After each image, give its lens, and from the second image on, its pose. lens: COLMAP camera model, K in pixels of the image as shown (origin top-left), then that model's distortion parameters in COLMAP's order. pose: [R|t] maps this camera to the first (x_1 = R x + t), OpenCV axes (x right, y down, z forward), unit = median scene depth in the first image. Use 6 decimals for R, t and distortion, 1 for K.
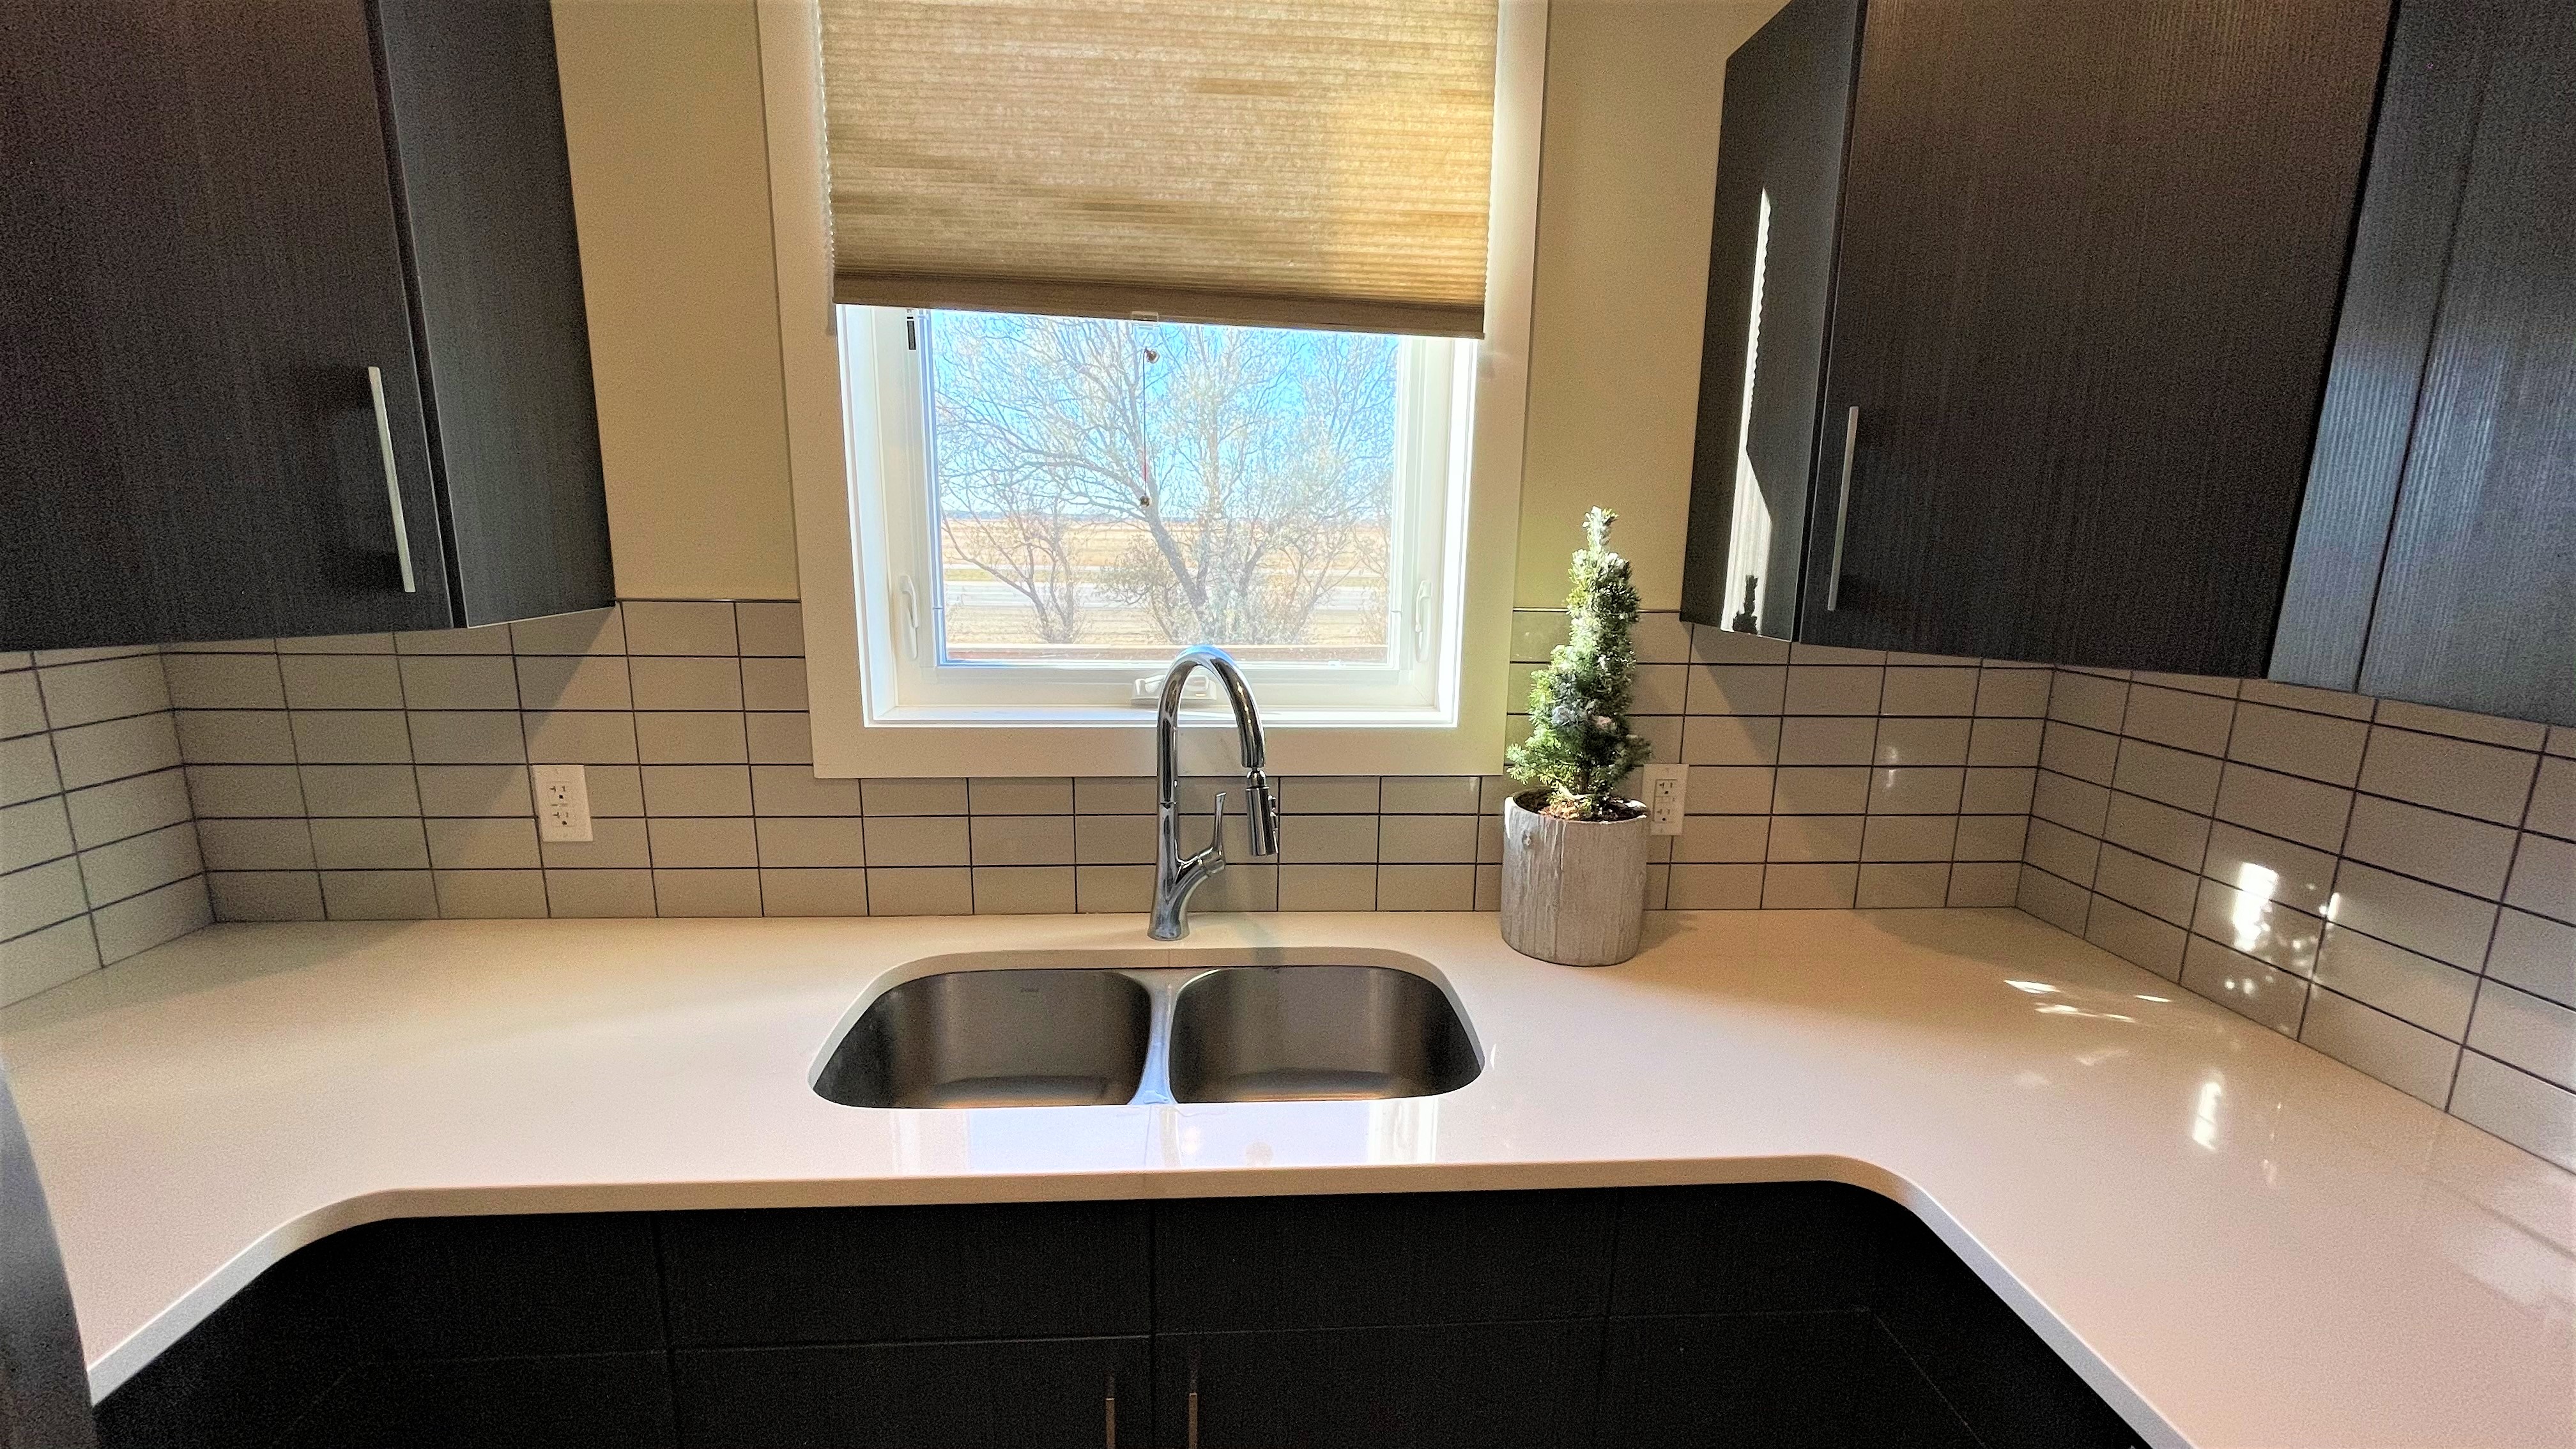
lens RADIAL K [[1039.4, 0, 1283.8], [0, 1039.4, 732.0], [0, 0, 1]] dist [0.000283, -0.000172]
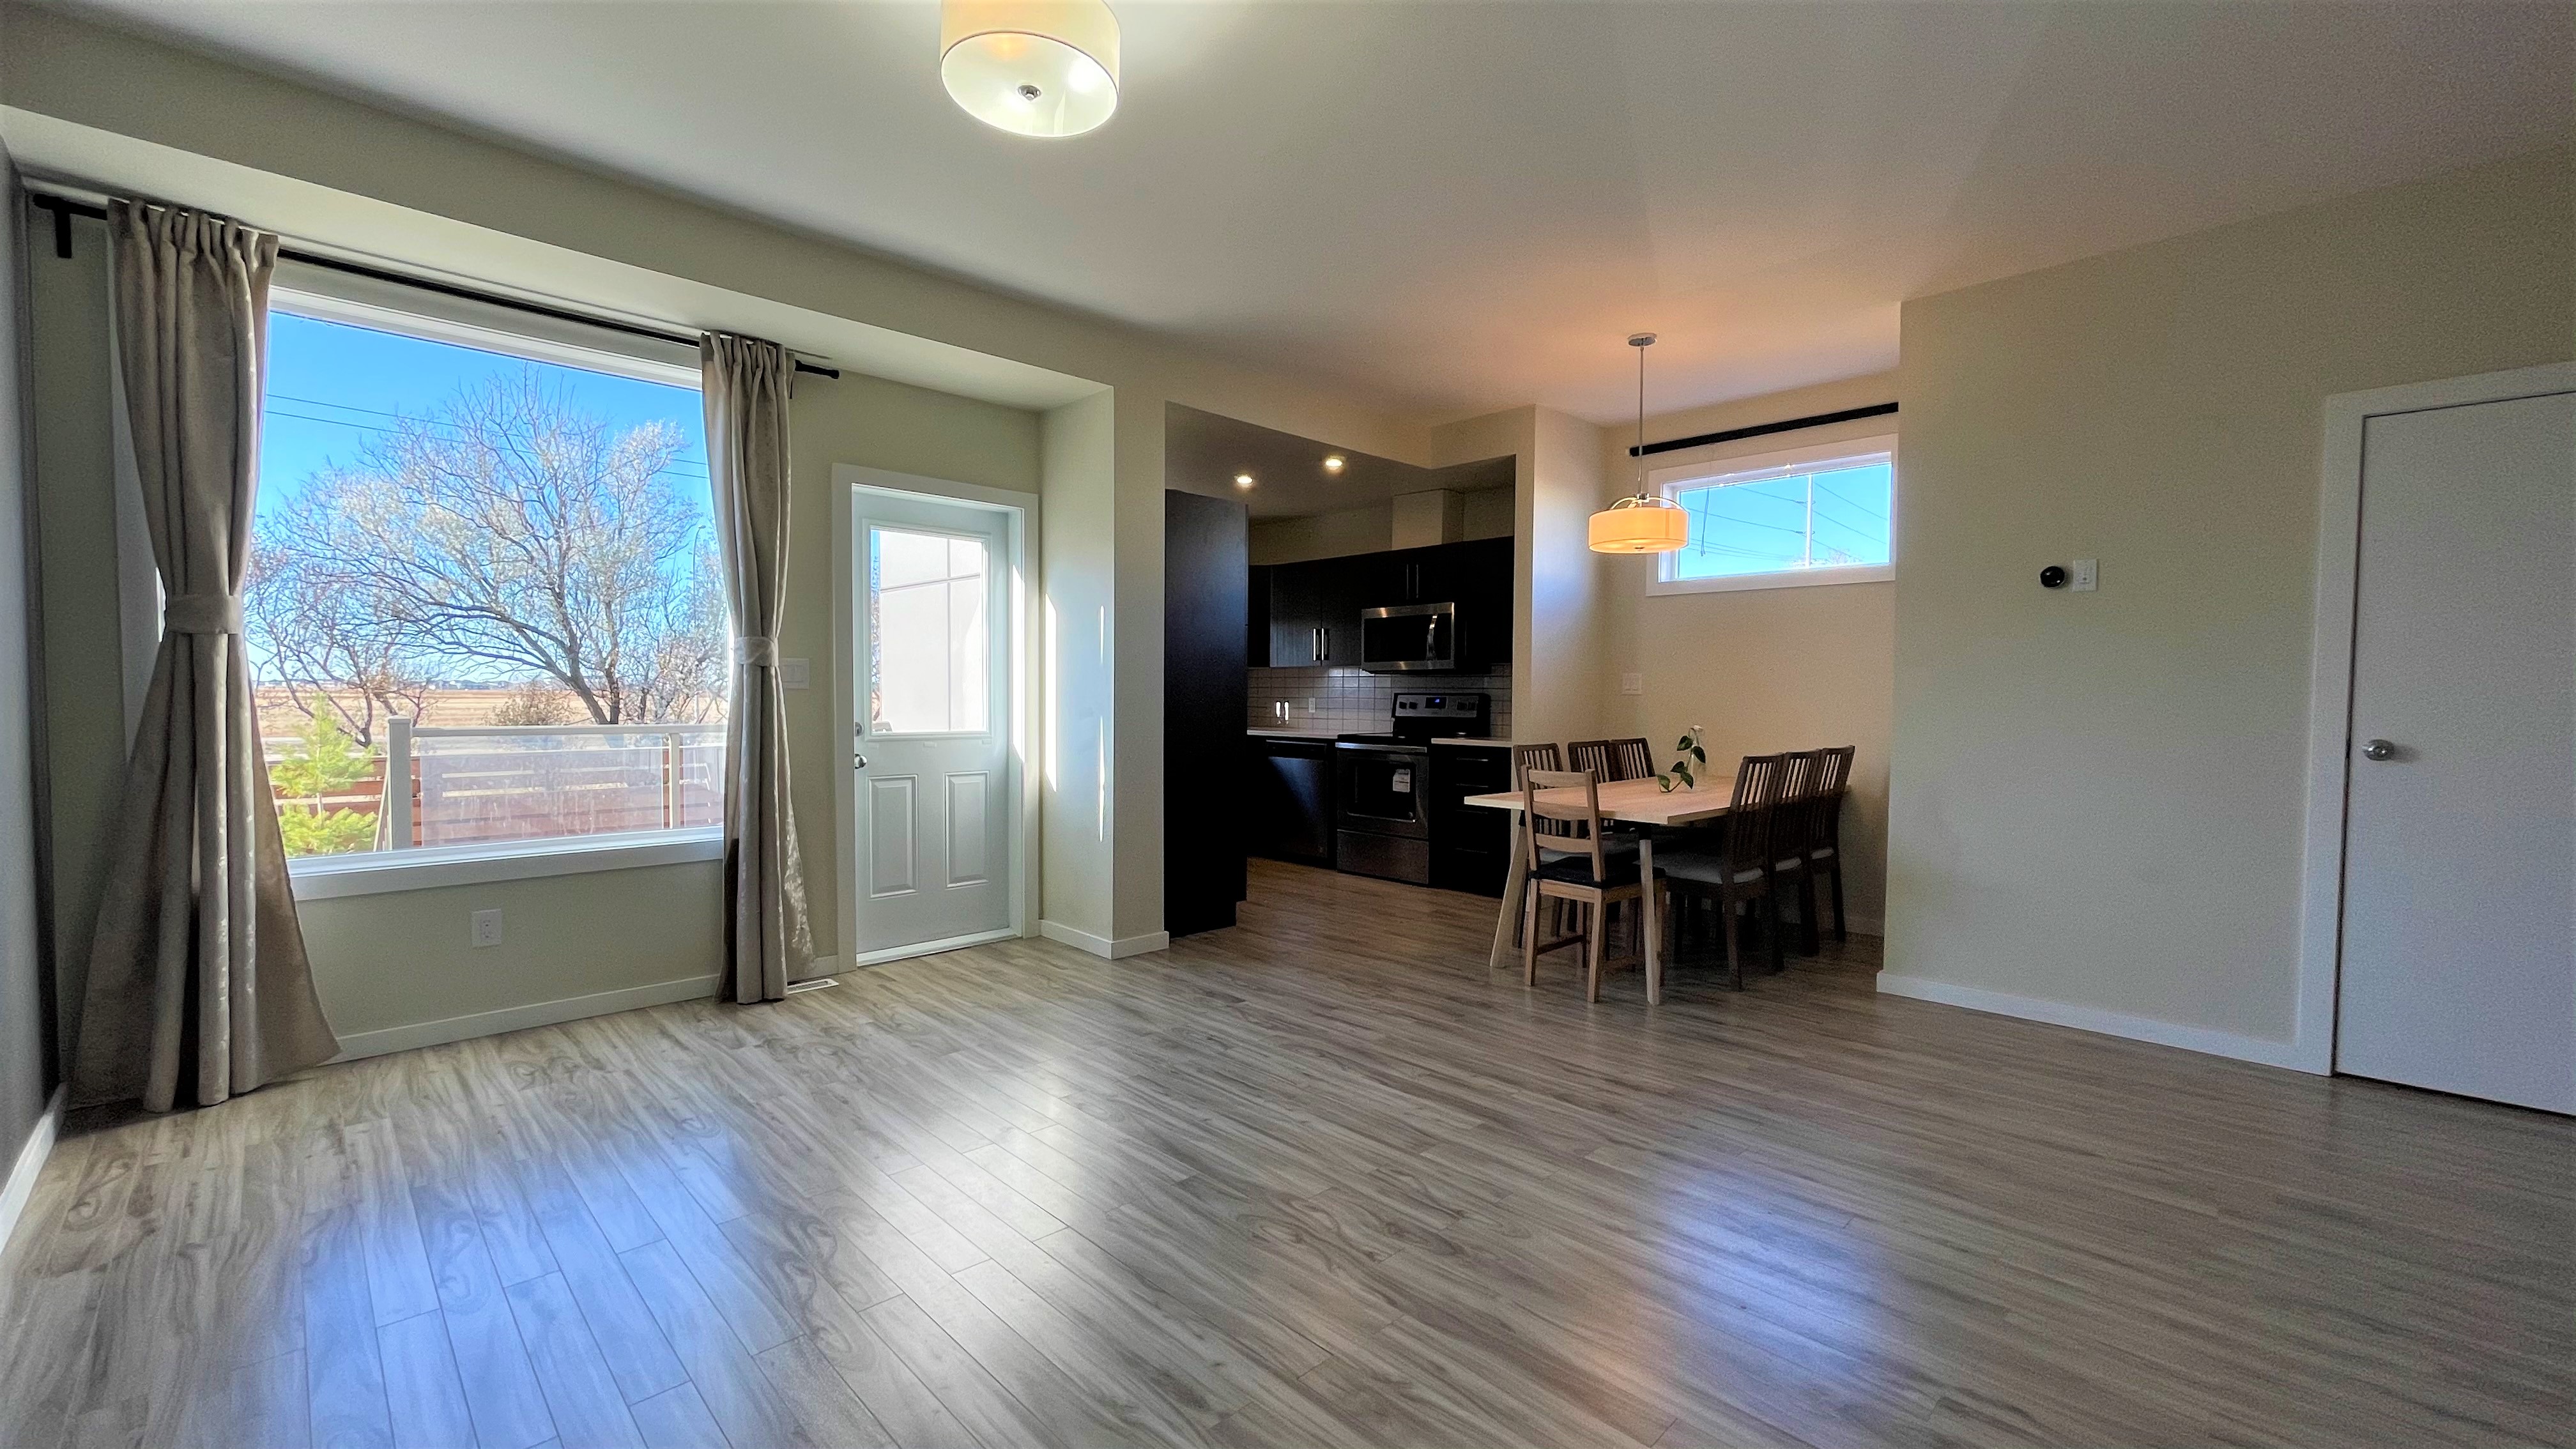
lens RADIAL K [[1032.9, 0, 1285.8], [0, 1032.9, 732.1], [0, 0, 1]] dist [0.000943, -0.000139]
pose [[0.758319, -0.036954, 0.650835, -2.874759], [0.134760, 0.985713, -0.101047, 0.874360], [-0.637802, 0.164332, 0.752465, -3.443592]]
